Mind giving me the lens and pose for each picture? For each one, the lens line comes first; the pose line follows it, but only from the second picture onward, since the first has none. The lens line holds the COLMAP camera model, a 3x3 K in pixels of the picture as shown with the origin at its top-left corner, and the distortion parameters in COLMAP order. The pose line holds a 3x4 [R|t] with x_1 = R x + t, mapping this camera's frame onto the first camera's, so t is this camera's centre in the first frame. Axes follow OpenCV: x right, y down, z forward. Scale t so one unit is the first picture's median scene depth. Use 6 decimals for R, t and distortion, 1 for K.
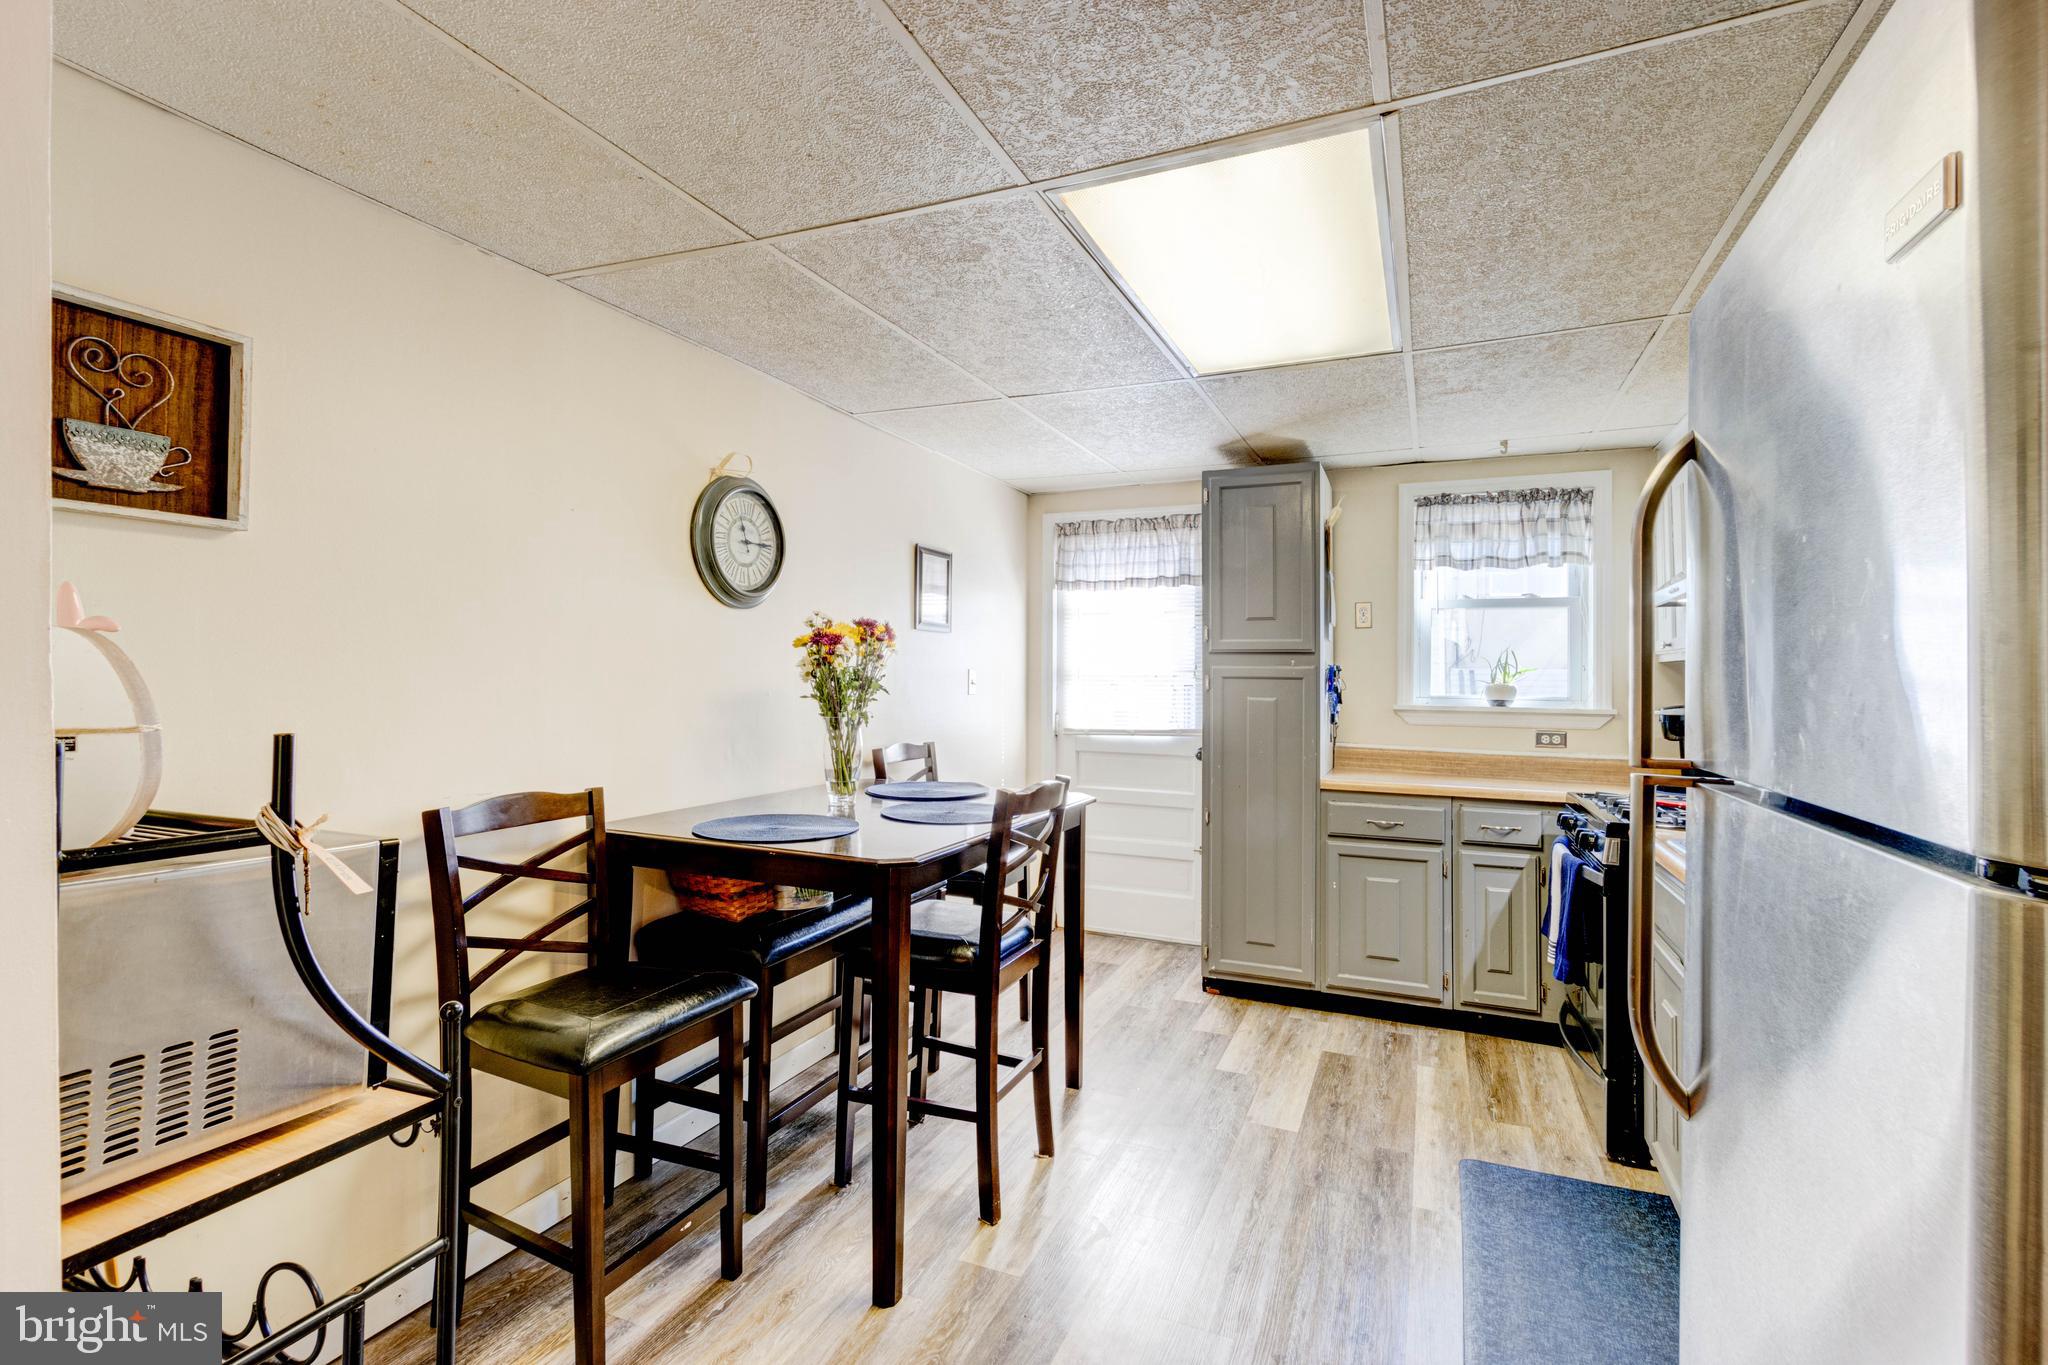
lens RADIAL K [[925.5, 0, 1024.2], [0, 925.5, 659.3], [0, 0, 1]] dist [0.001867, -0.000165]
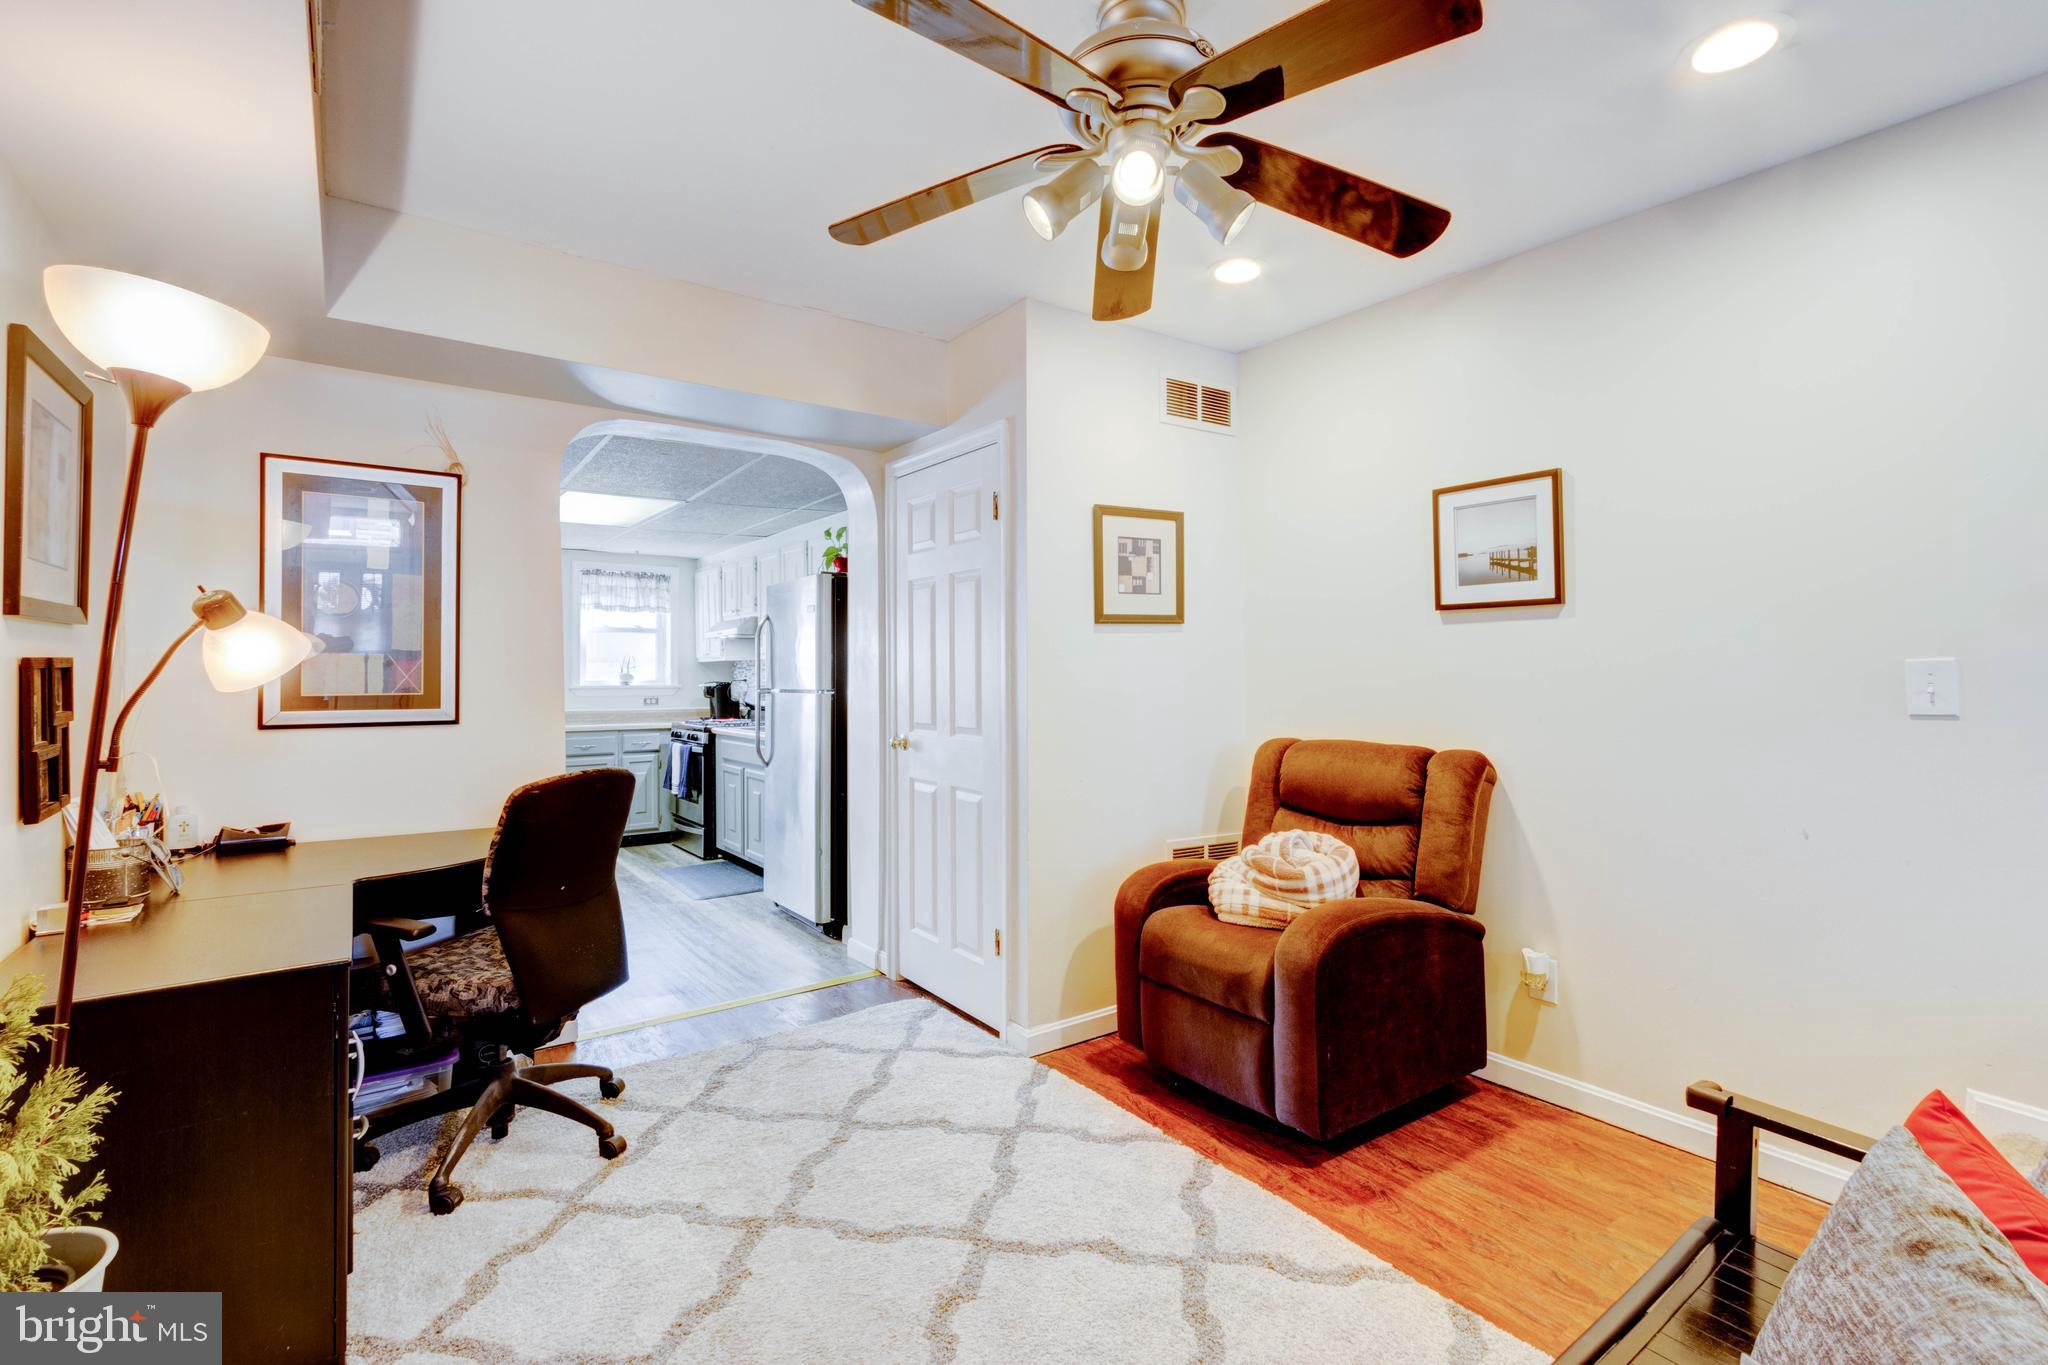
lens RADIAL K [[938.1, 0, 1032.1], [0, 938.1, 661.2], [0, 0, 1]] dist [0.008910, -0.003127]
pose [[0.505738, -0.002549, 0.862683, -0.739042], [-0.006961, 0.999951, 0.007036, -0.018197], [-0.862659, -0.009563, 0.505696, -0.699692]]
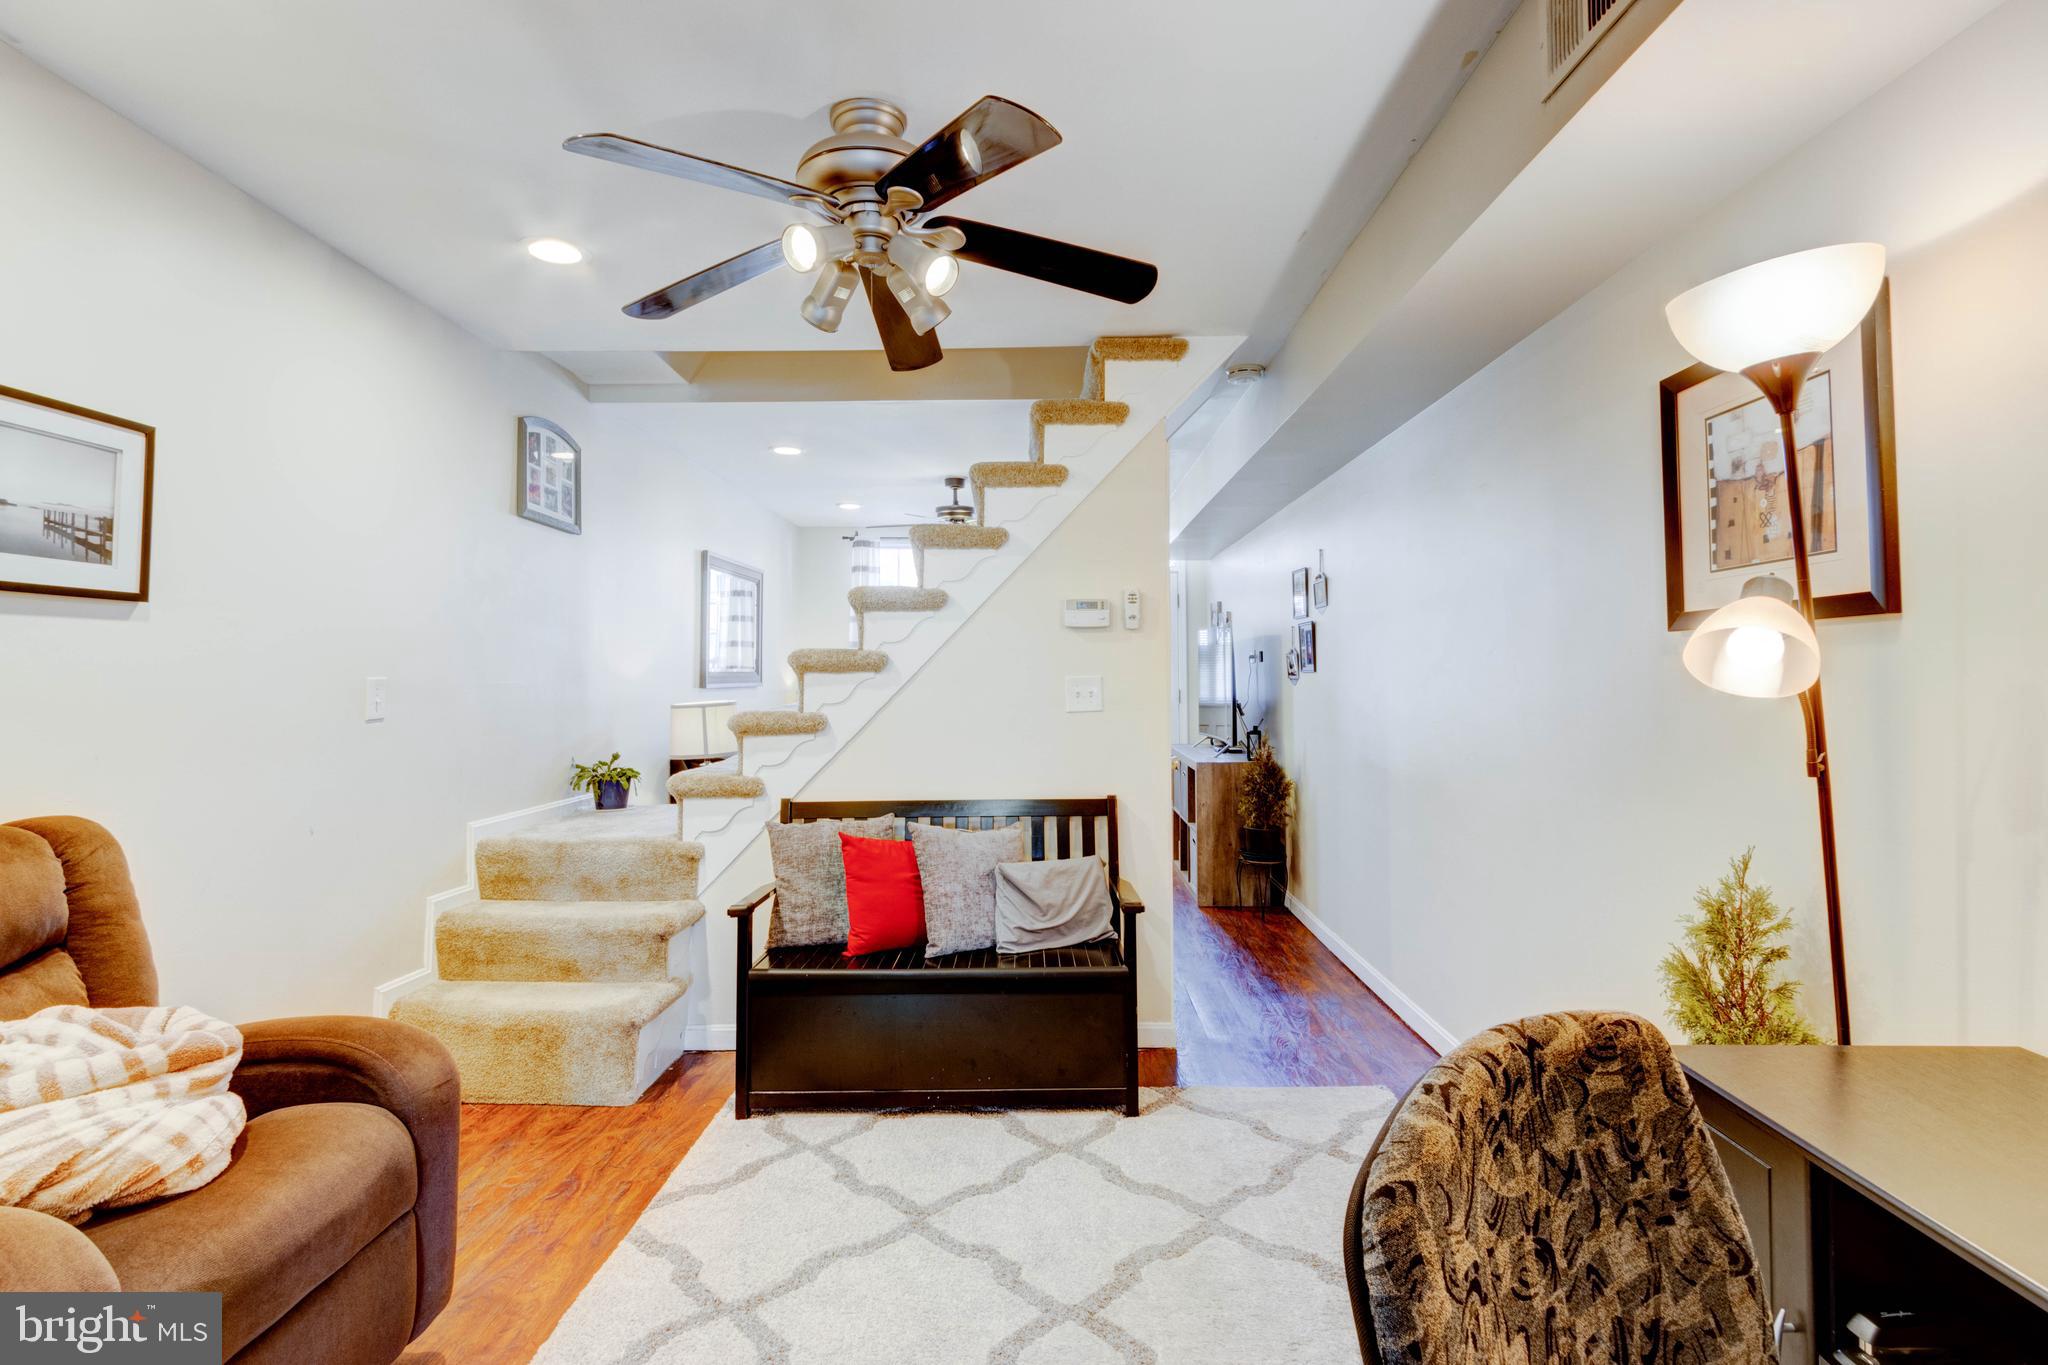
lens RADIAL K [[981.4, 0, 1027.8], [0, 981.4, 658.5], [0, 0, 1]] dist [0.007795, -0.000722]
pose [[-0.921071, -0.007520, -0.389321, -0.179446], [0.007788, 0.999258, -0.037726, -0.001793], [0.389316, -0.037780, -0.920329, 0.035623]]
